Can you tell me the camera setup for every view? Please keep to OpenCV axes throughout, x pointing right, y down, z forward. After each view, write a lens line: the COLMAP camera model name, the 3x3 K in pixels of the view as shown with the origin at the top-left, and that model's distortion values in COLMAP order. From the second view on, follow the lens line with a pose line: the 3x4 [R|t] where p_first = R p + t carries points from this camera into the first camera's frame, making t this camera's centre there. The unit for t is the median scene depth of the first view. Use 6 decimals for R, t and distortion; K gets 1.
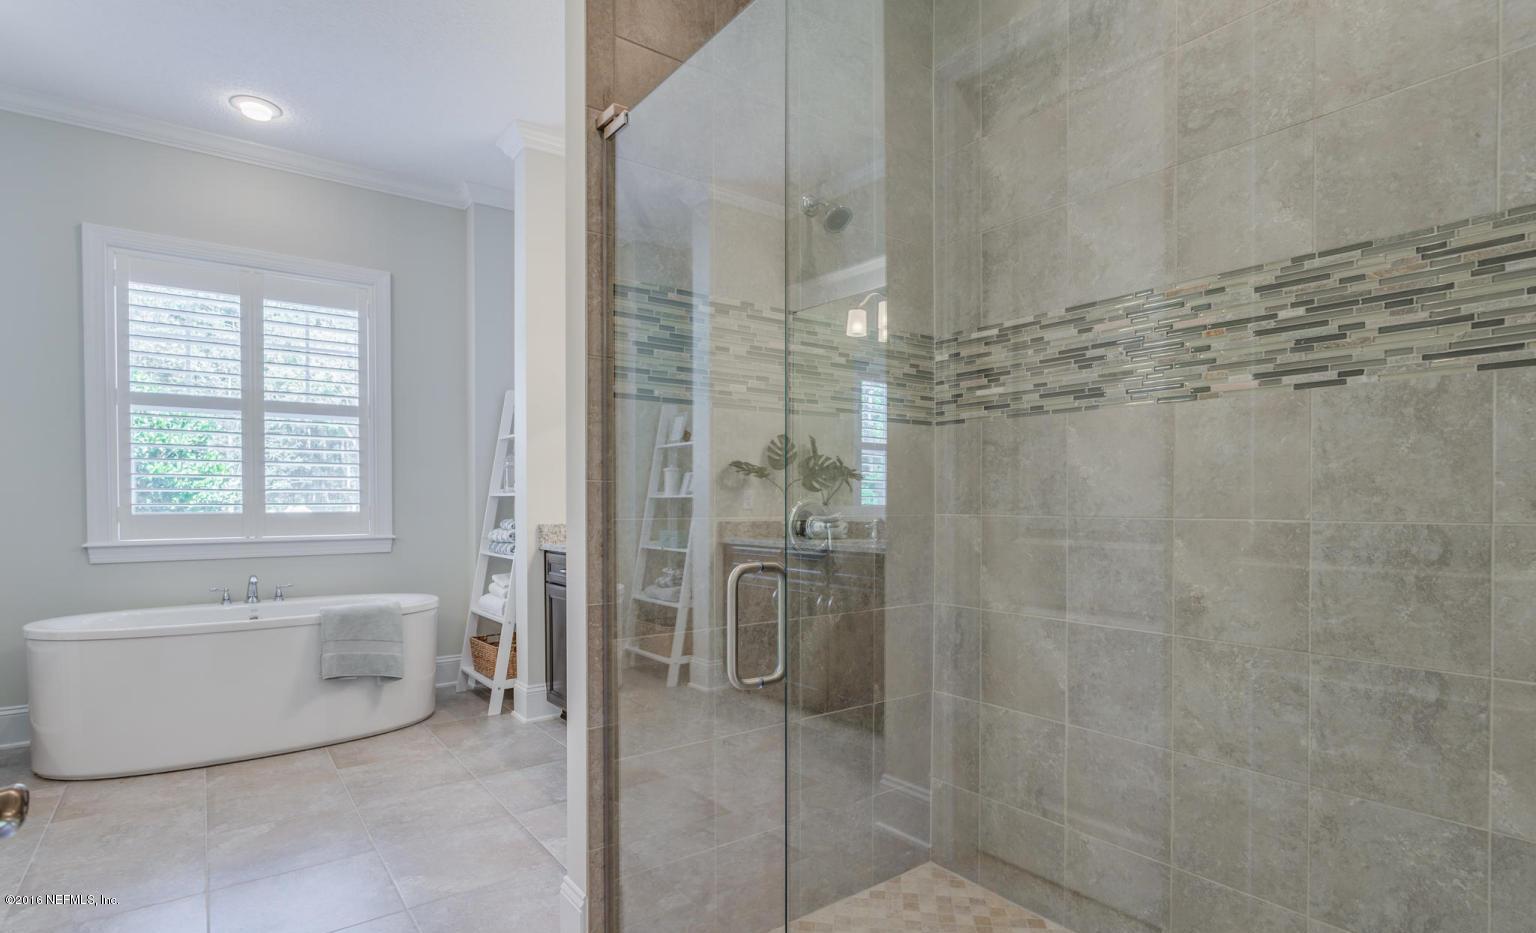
lens RADIAL K [[783.9, 0, 760.6], [0, 783.9, 503.3], [0, 0, 1]] dist [-0.011141, 0.004507]
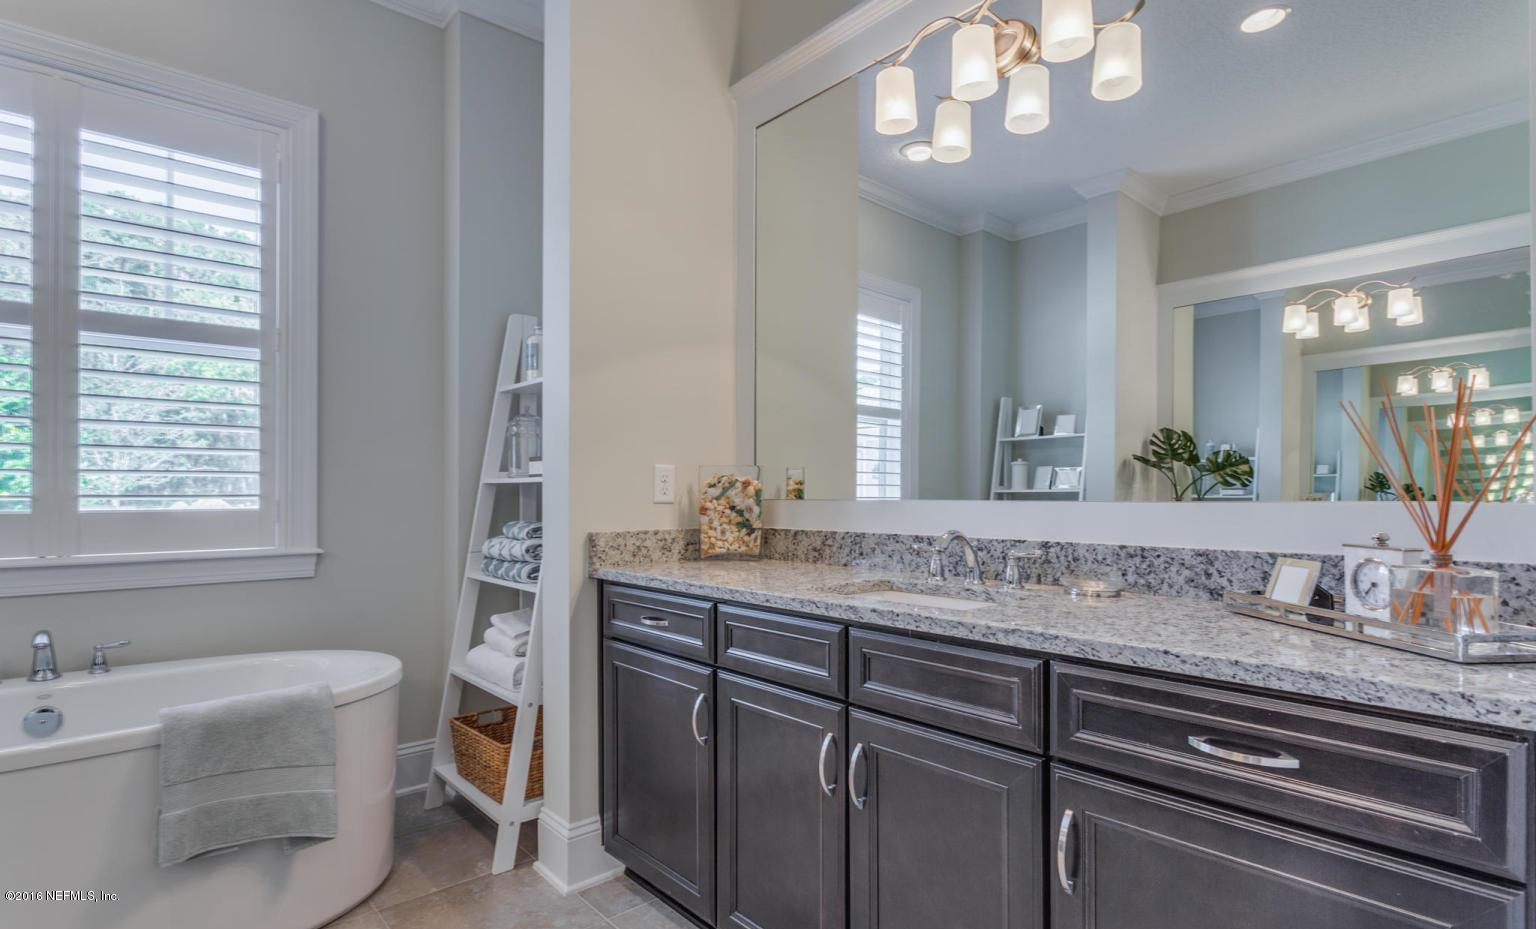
lens RADIAL K [[774.8, 0, 764.6], [0, 774.8, 479.7], [0, 0, 1]] dist [-0.007436, 0.003147]
pose [[0.996534, 0.001448, 0.083168, -0.197583], [0.000197, 0.999805, -0.019769, -0.000179], [-0.083180, 0.019717, 0.996339, 0.420256]]
